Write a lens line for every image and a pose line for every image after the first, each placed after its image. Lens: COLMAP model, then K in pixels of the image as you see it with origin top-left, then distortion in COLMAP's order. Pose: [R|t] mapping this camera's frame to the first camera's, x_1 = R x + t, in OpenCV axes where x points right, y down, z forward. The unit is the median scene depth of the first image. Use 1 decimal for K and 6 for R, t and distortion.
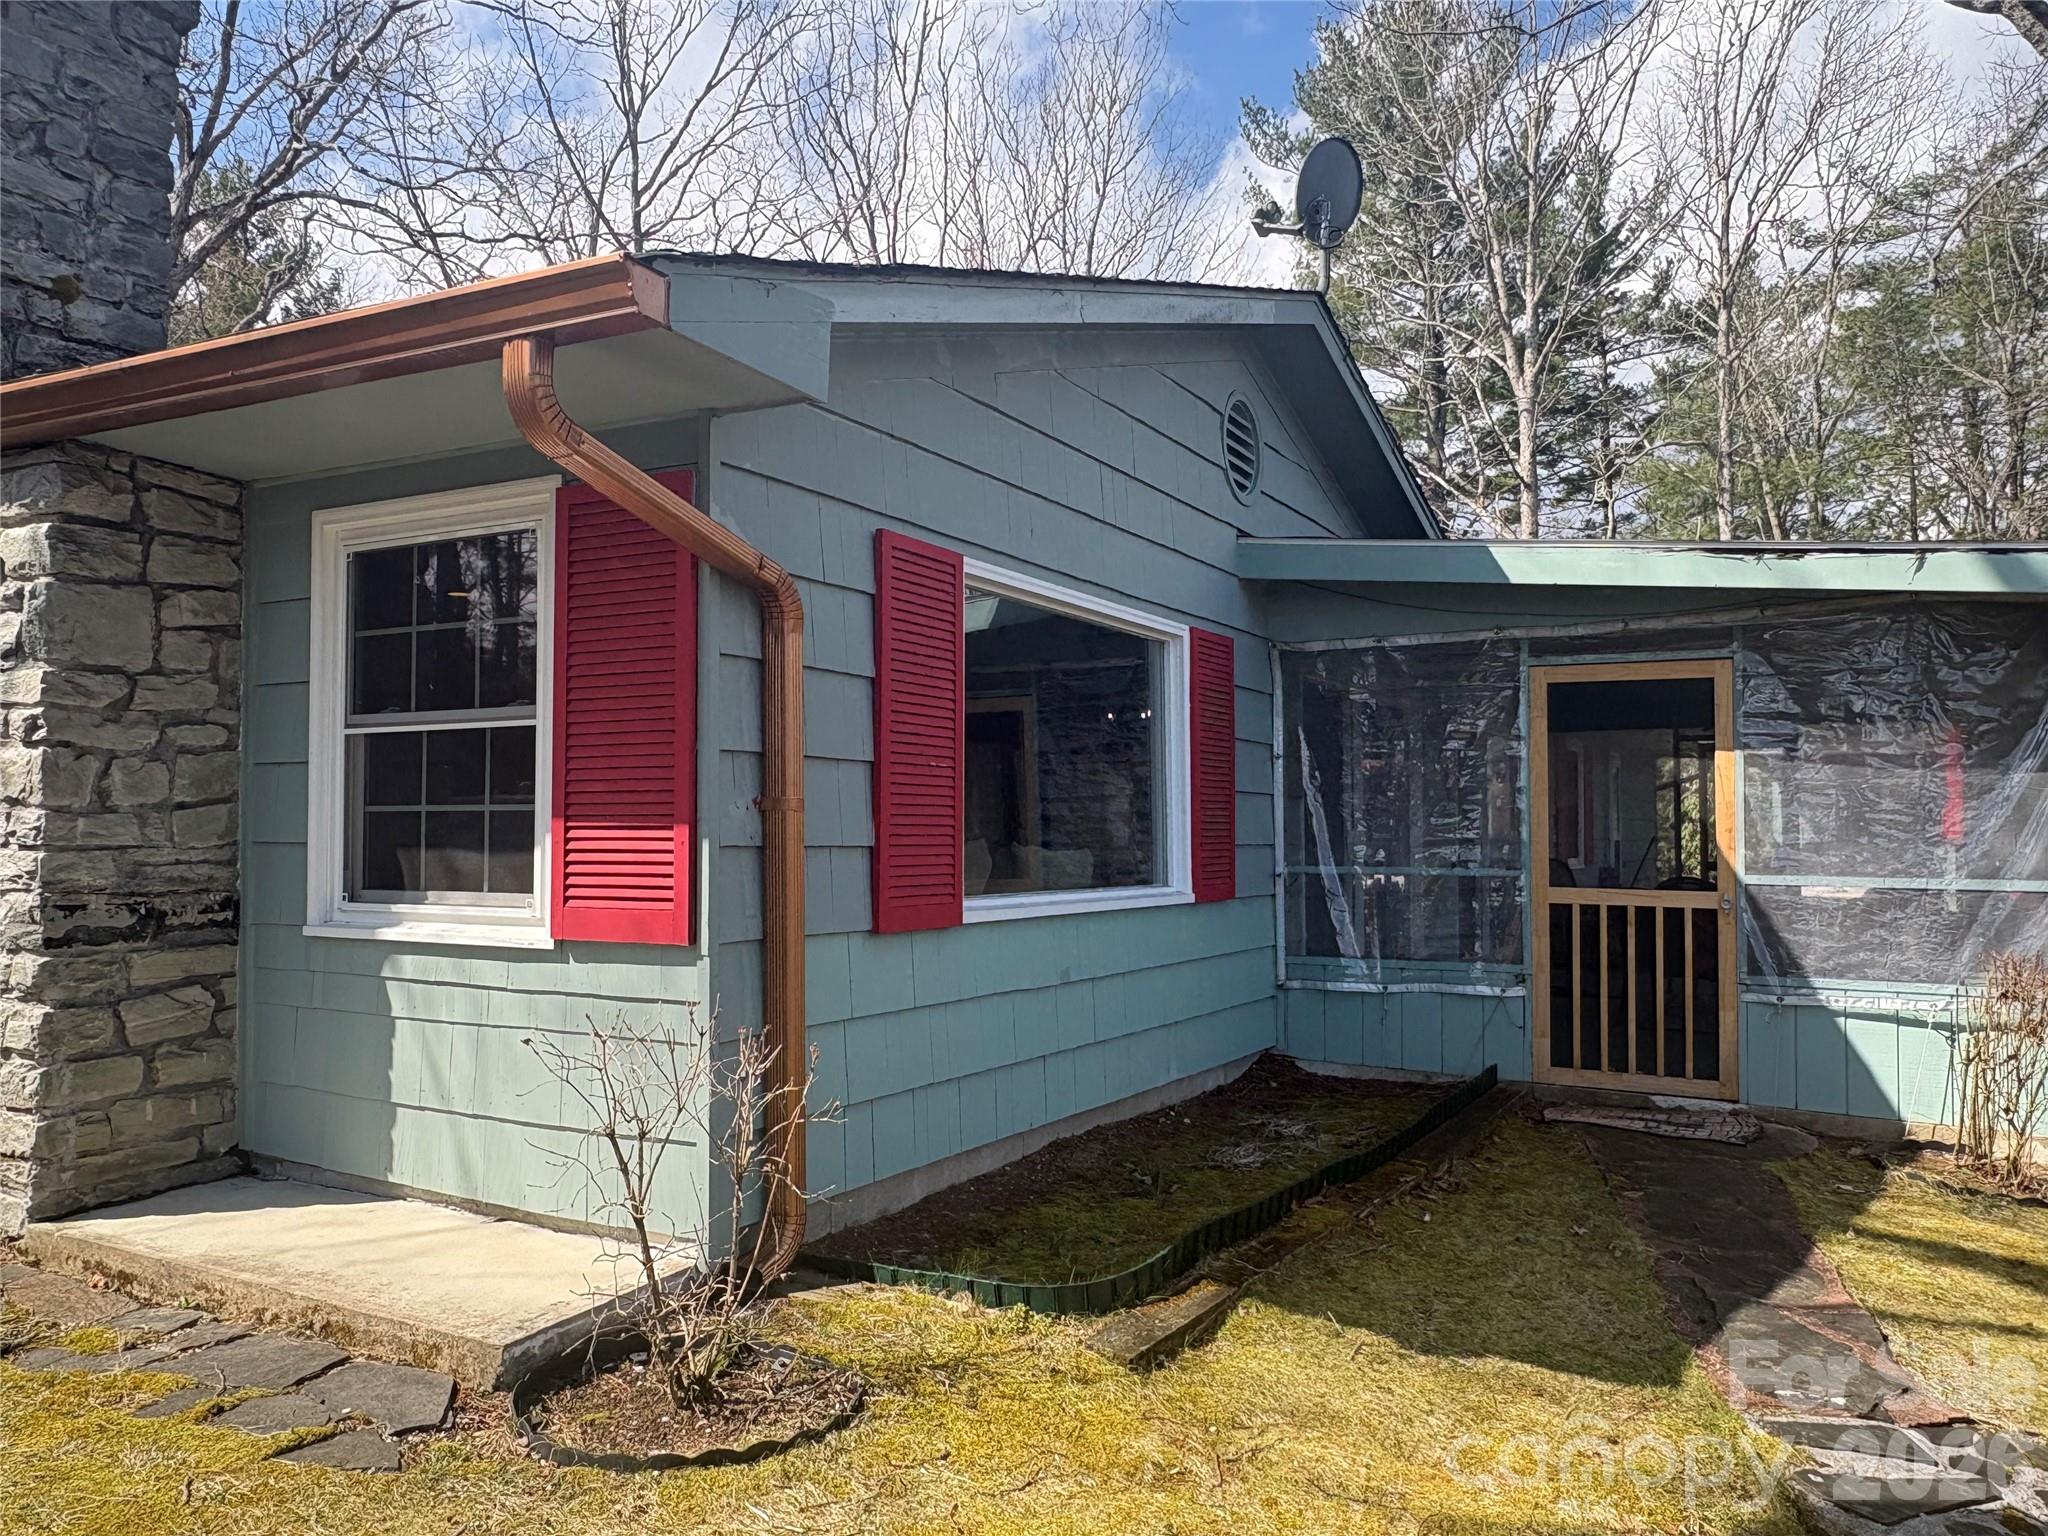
lens RADIAL K [[1566.3, 0, 1025.4], [0, 1566.3, 767.4], [0, 0, 1]] dist [-0.003942, -0.000270]
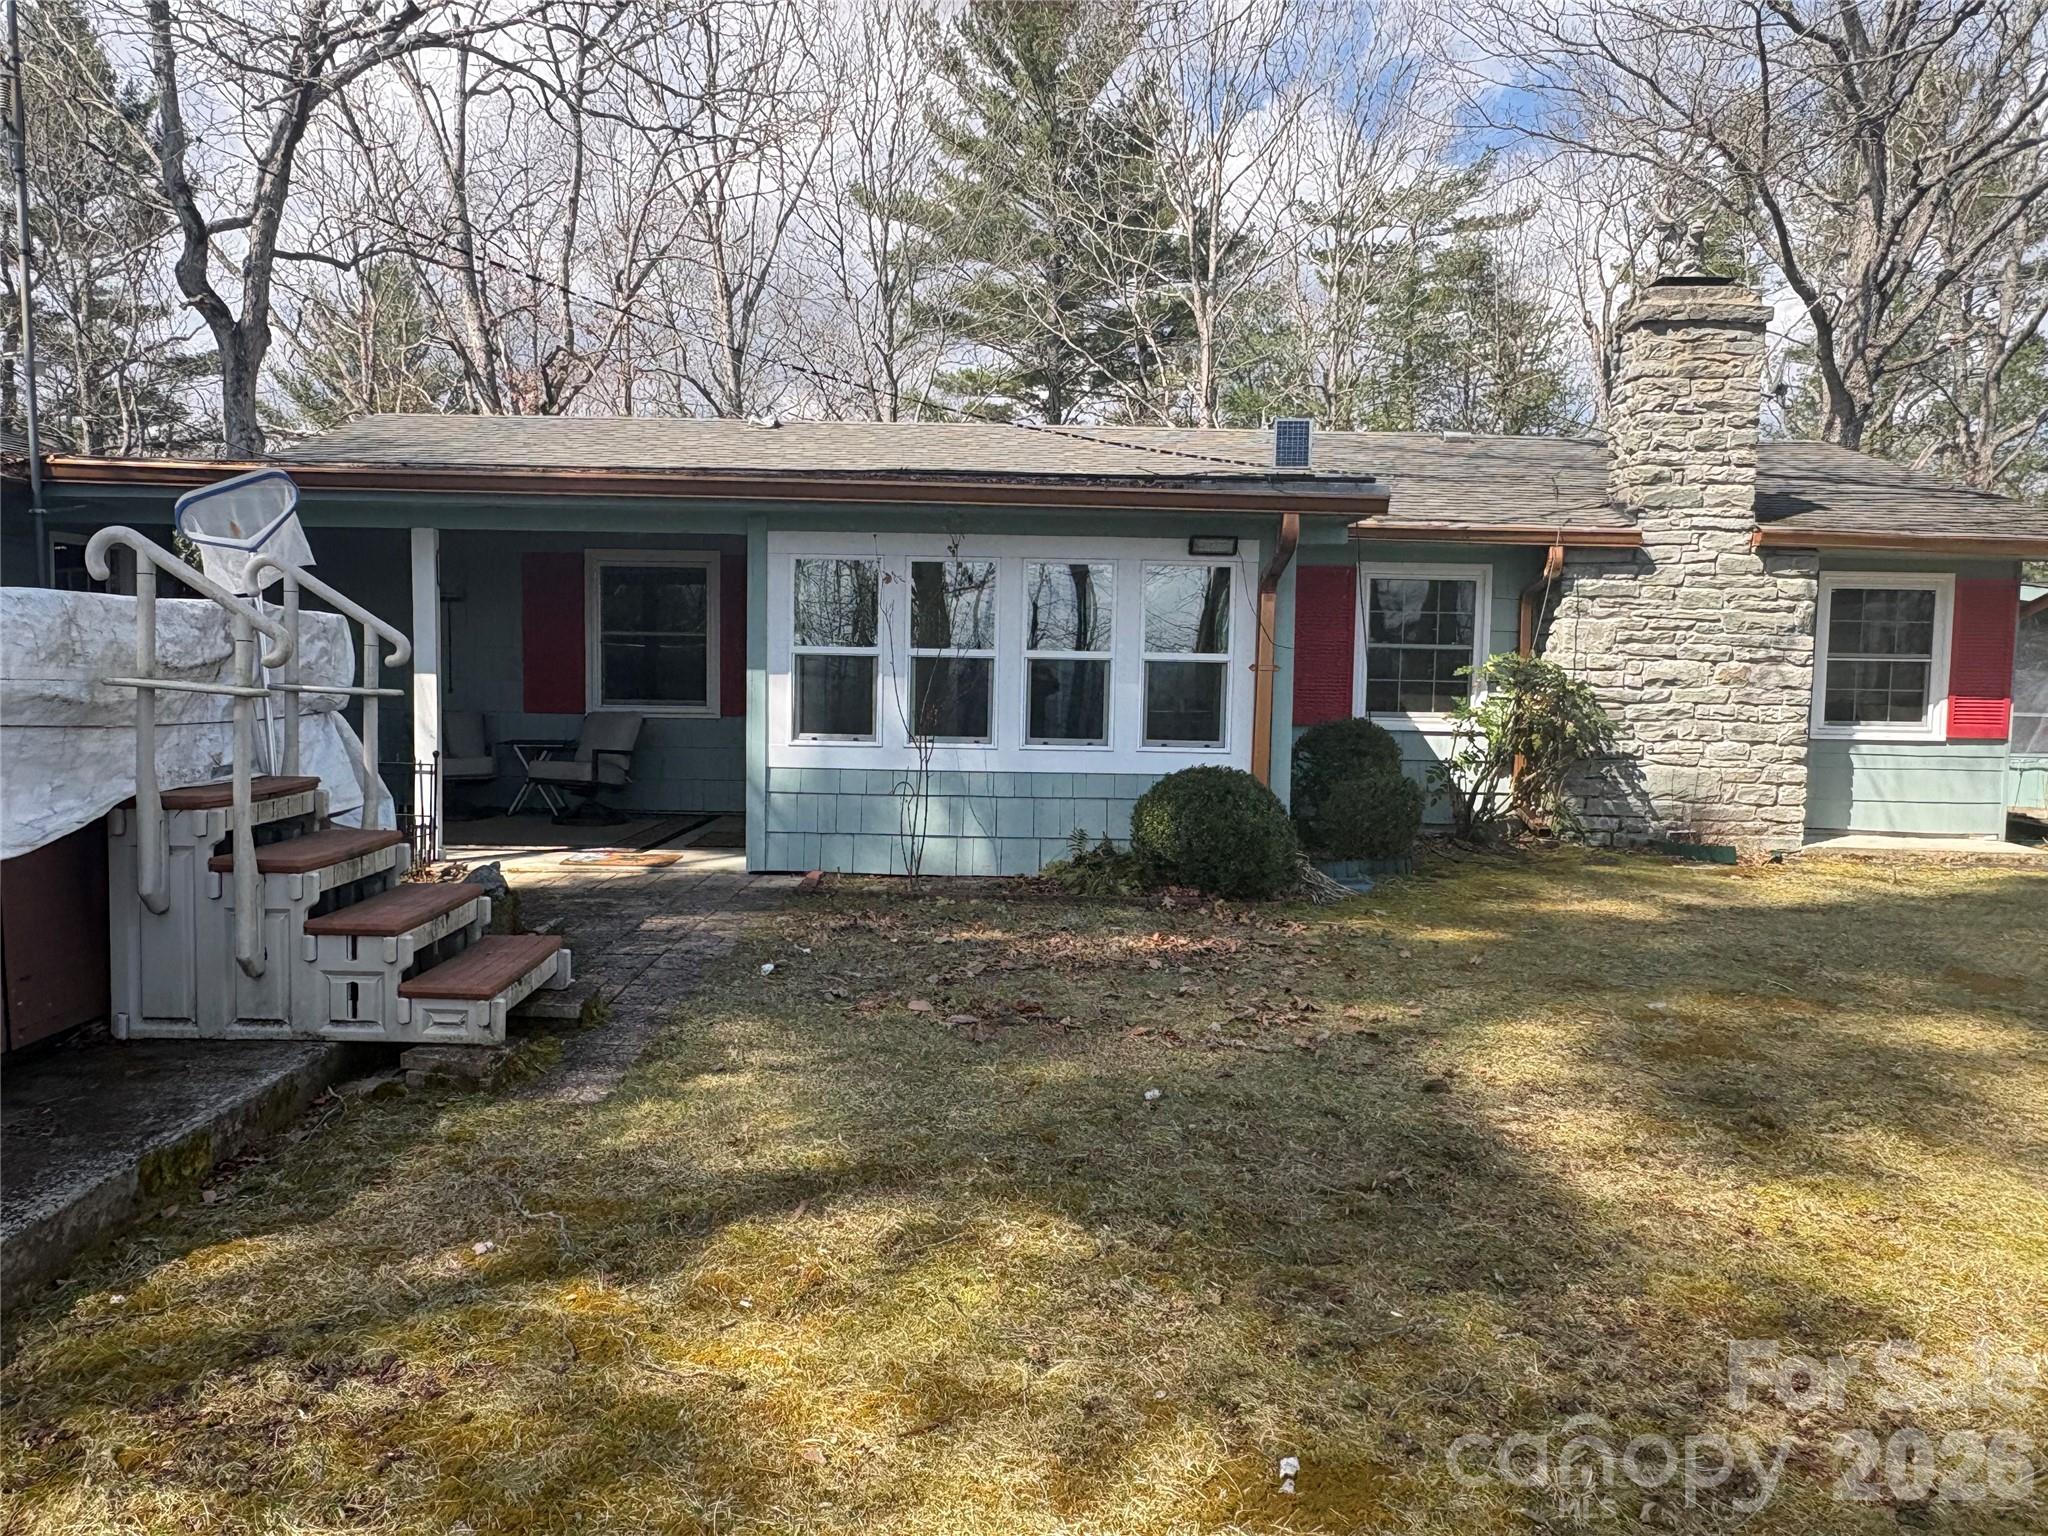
lens RADIAL K [[1566.3, 0, 1019.1], [0, 1566.3, 768.6], [0, 0, 1]] dist [-0.003942, -0.000270]
pose [[0.880463, -0.021012, 0.473649, -3.001750], [-0.033440, 0.993777, 0.106246, -0.076685], [-0.472934, -0.109385, 0.874282, -0.671639]]
